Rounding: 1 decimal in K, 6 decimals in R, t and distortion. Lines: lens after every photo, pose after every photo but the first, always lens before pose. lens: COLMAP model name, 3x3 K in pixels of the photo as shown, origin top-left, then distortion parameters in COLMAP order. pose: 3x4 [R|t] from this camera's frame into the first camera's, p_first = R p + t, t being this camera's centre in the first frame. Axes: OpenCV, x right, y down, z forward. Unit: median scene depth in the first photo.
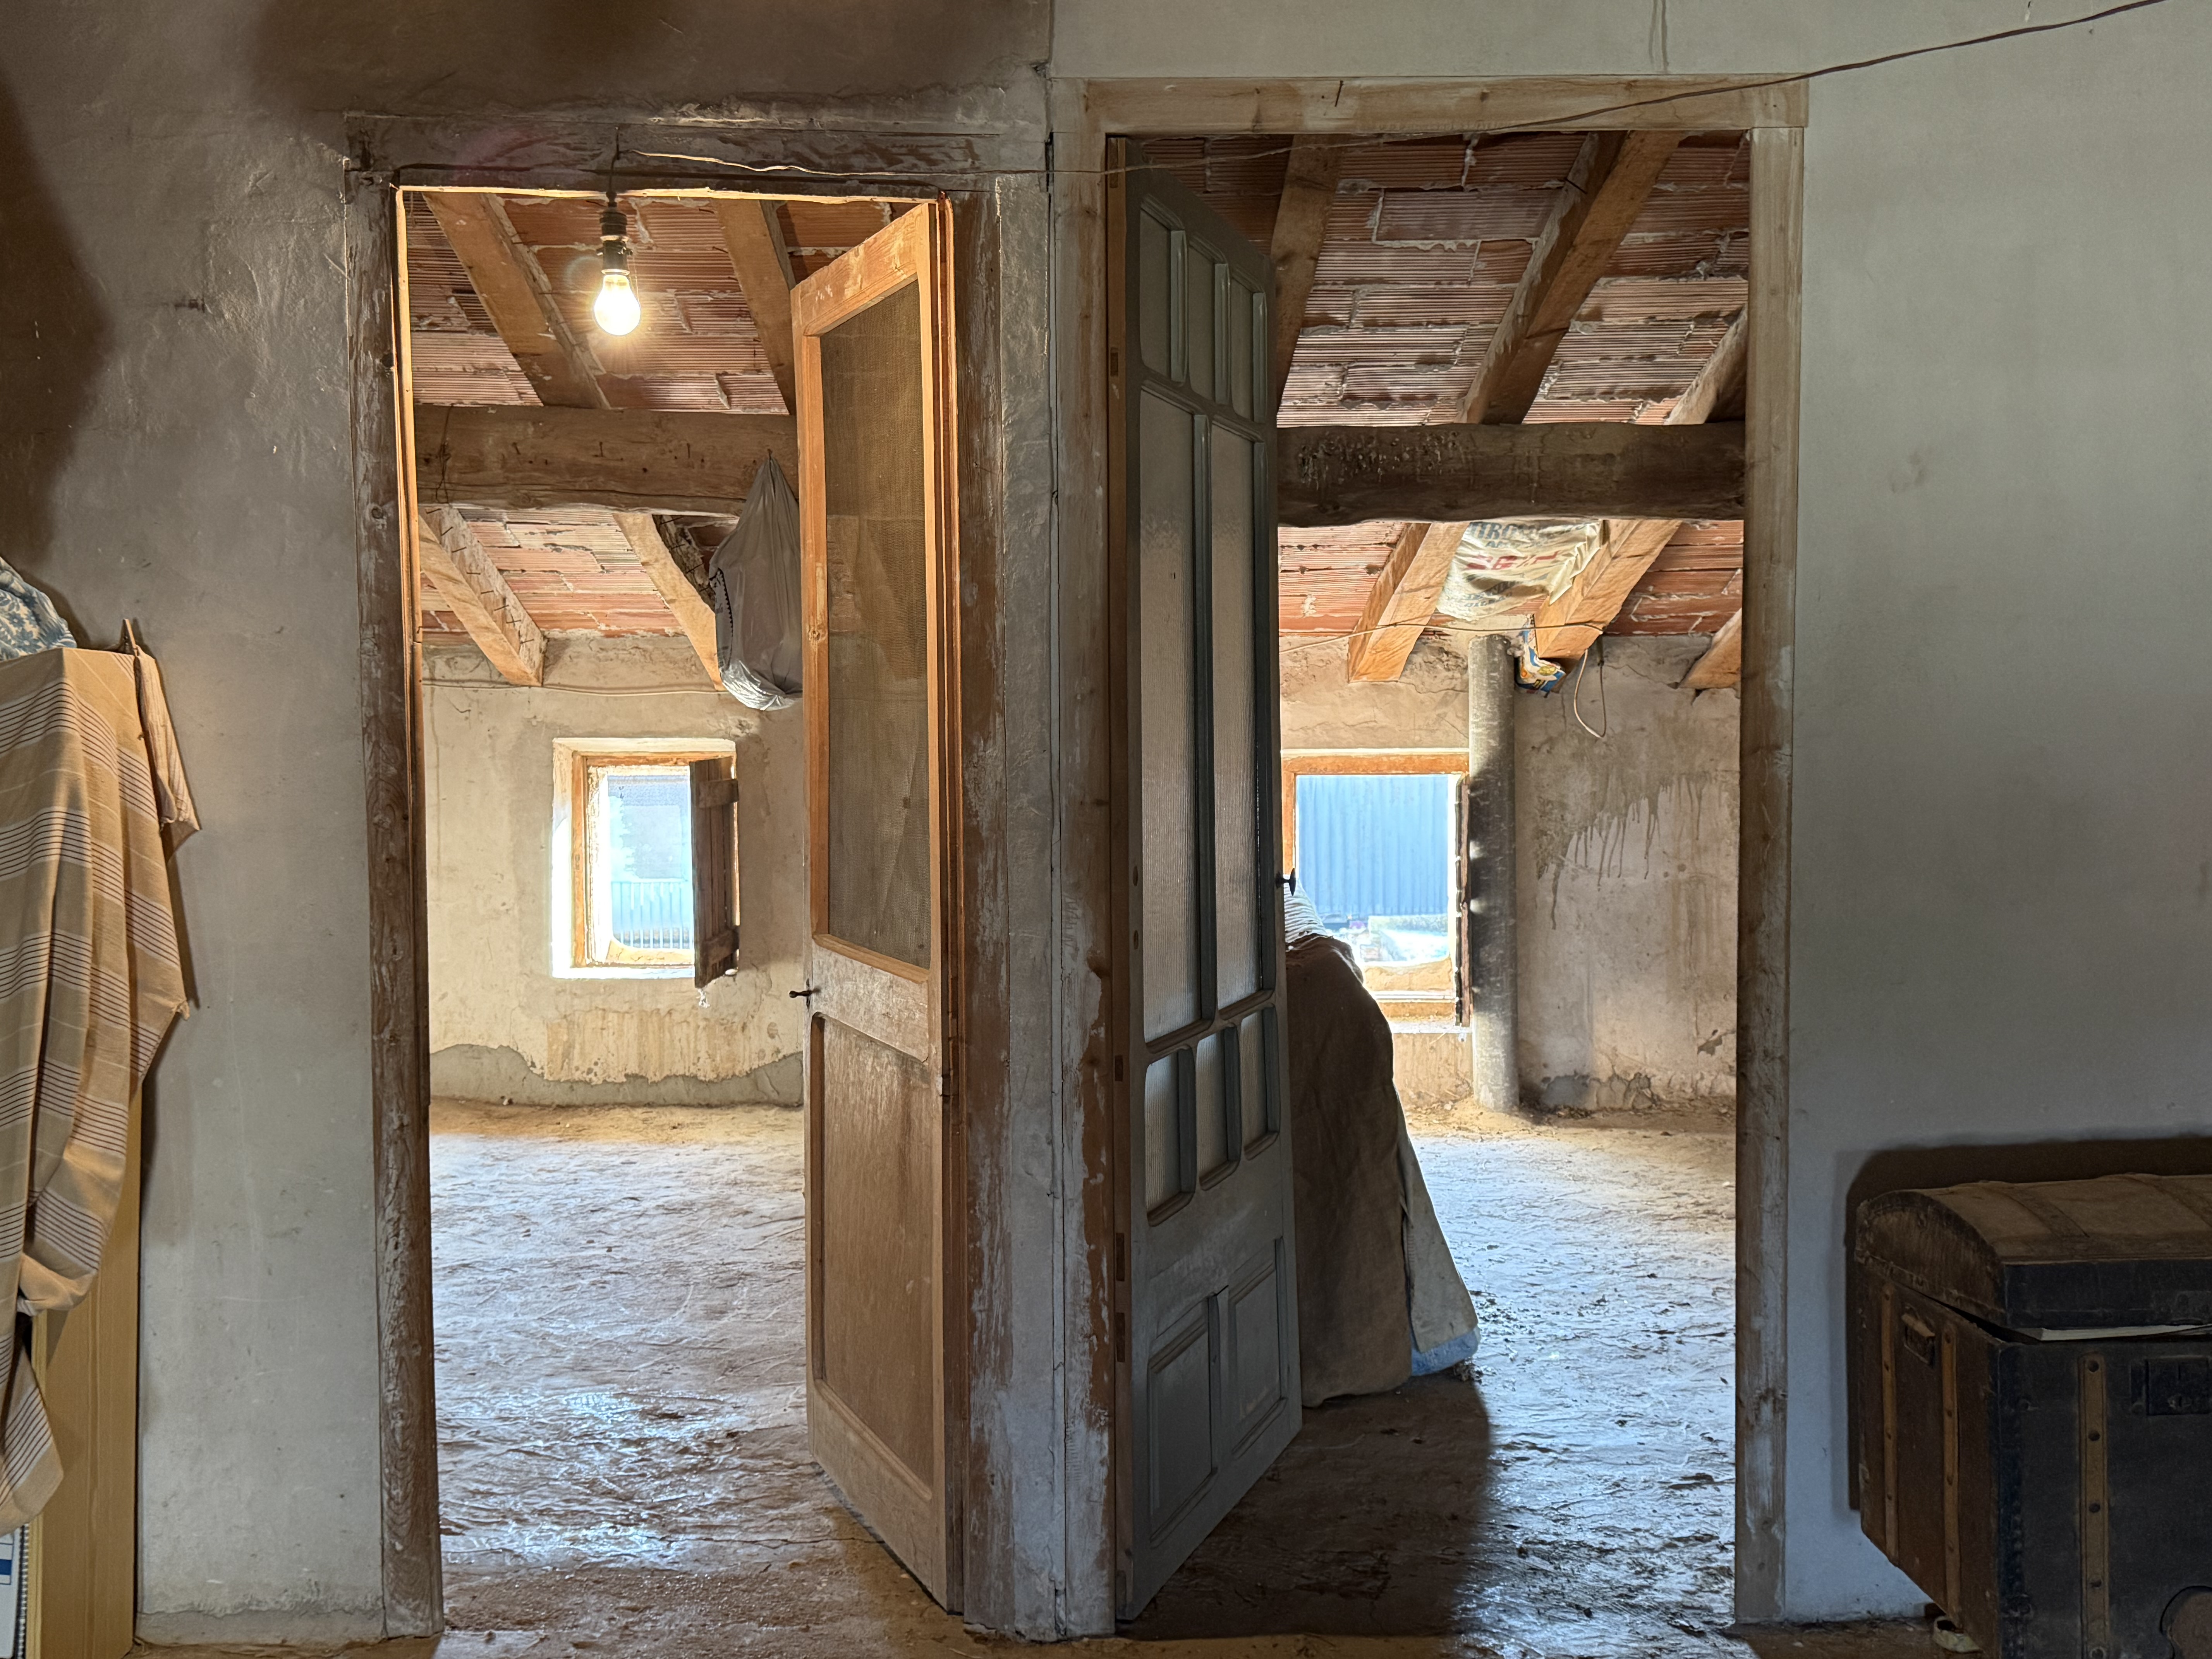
lens RADIAL K [[2235.6, 0, 1077.8], [0, 2235.6, 829.7], [0, 0, 1]] dist [0.208330, -0.428143]
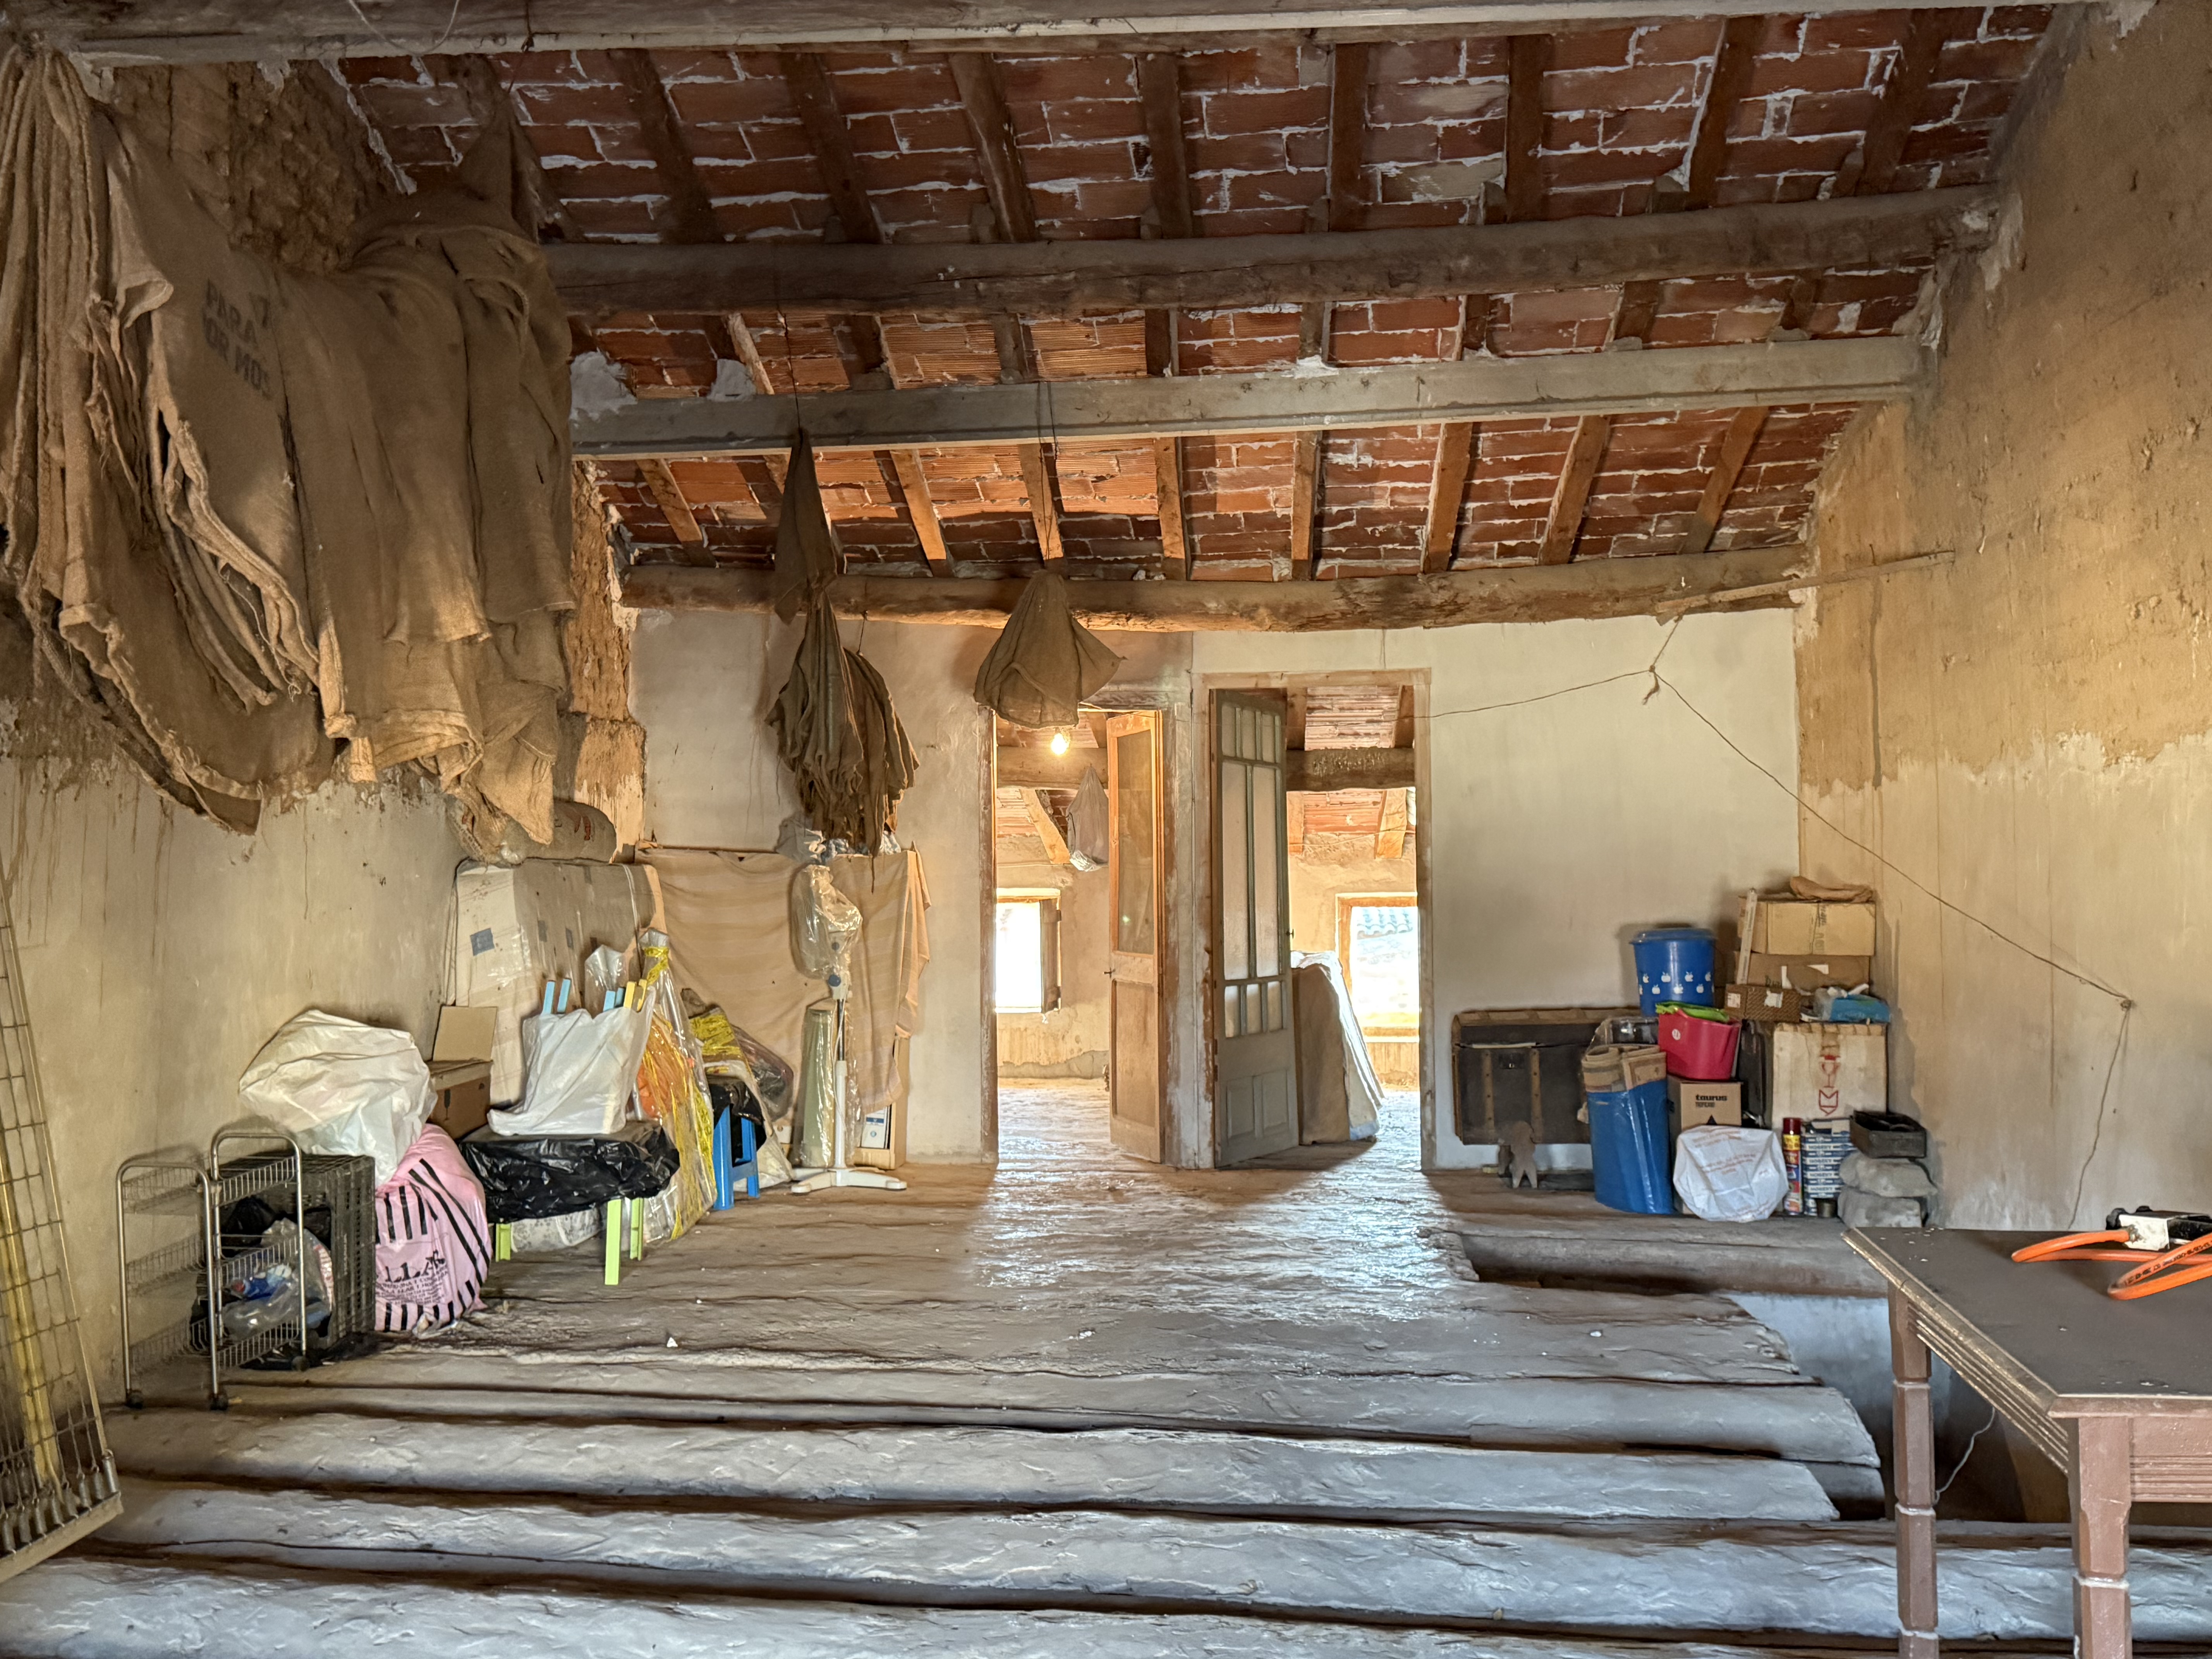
lens RADIAL K [[2169.8, 0, 1124.2], [0, 2169.8, 830.5], [0, 0, 1]] dist [0.184968, -0.394540]
pose [[0.996170, -0.004098, -0.087336, 0.074671], [-0.002815, 0.996879, -0.078889, 0.063603], [0.087387, 0.078832, 0.993050, -0.955275]]
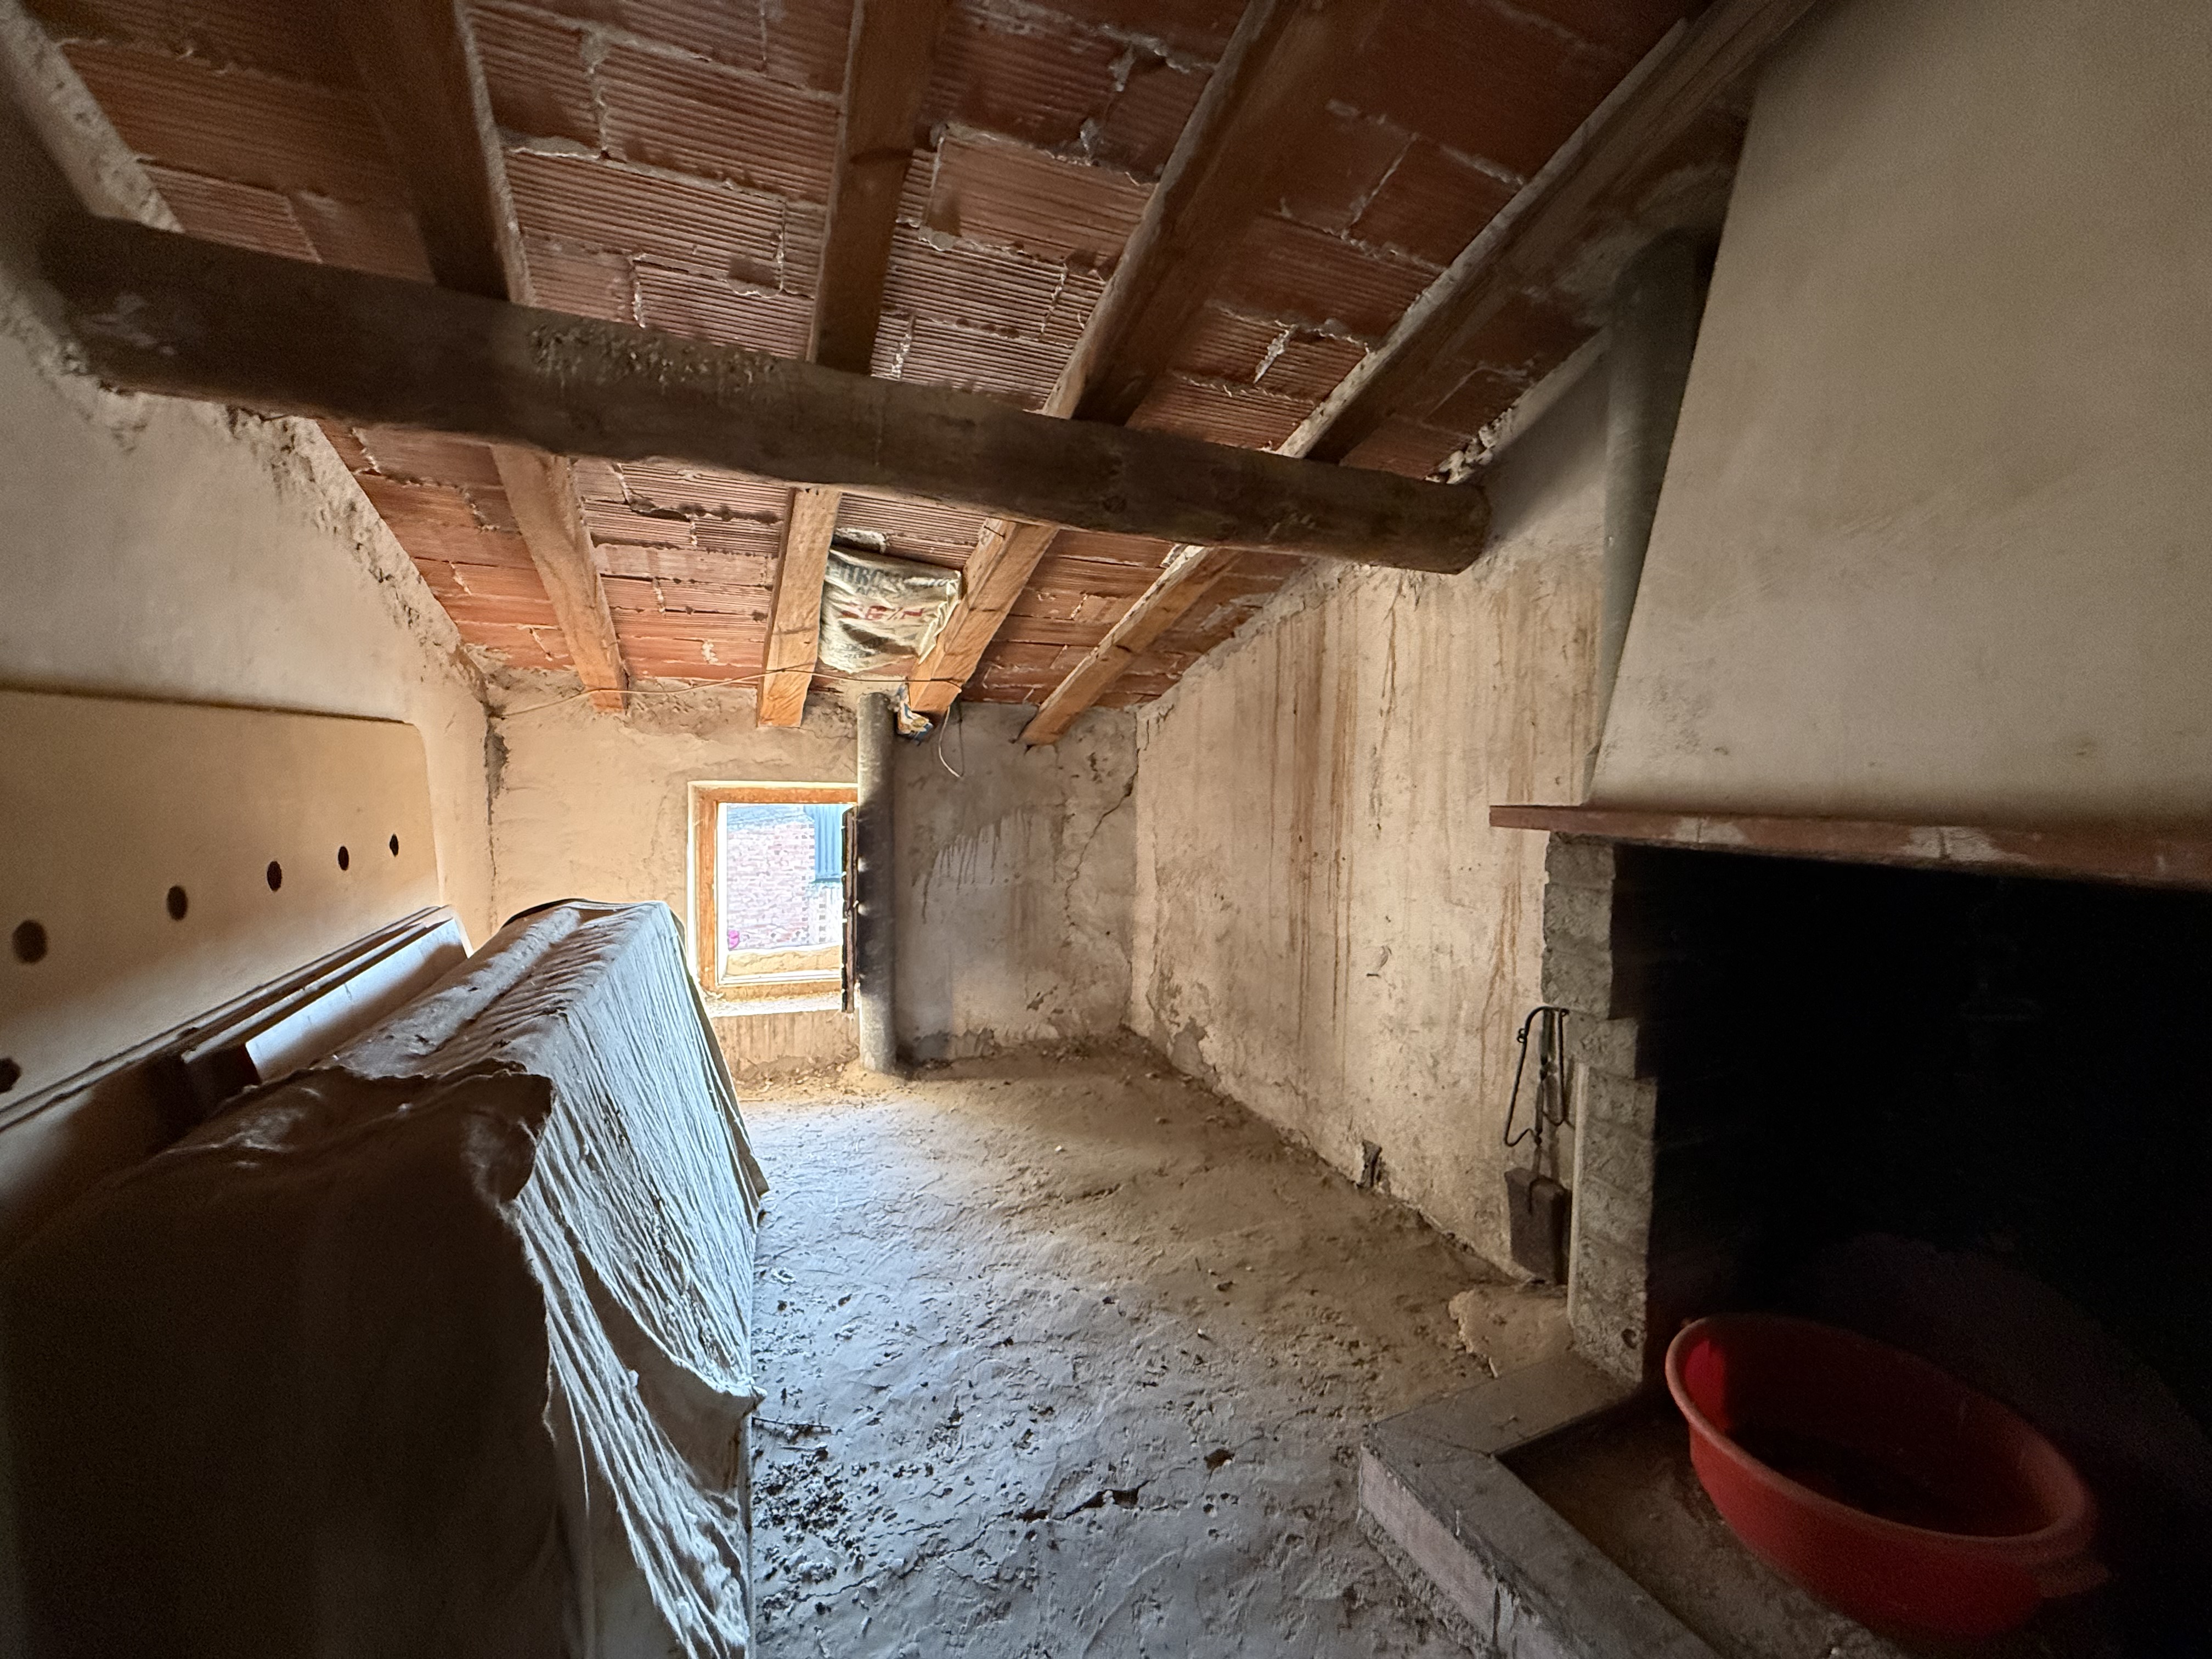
lens RADIAL K [[881.2, 0, 1102.0], [0, 881.2, 830.4], [0, 0, 1]] dist [0.000209, 0.000300]
pose [[0.925794, 0.004268, 0.378005, 0.122816], [-0.004391, 0.999990, -0.000537, -0.011199], [-0.378004, -0.001163, 0.925803, 0.530296]]
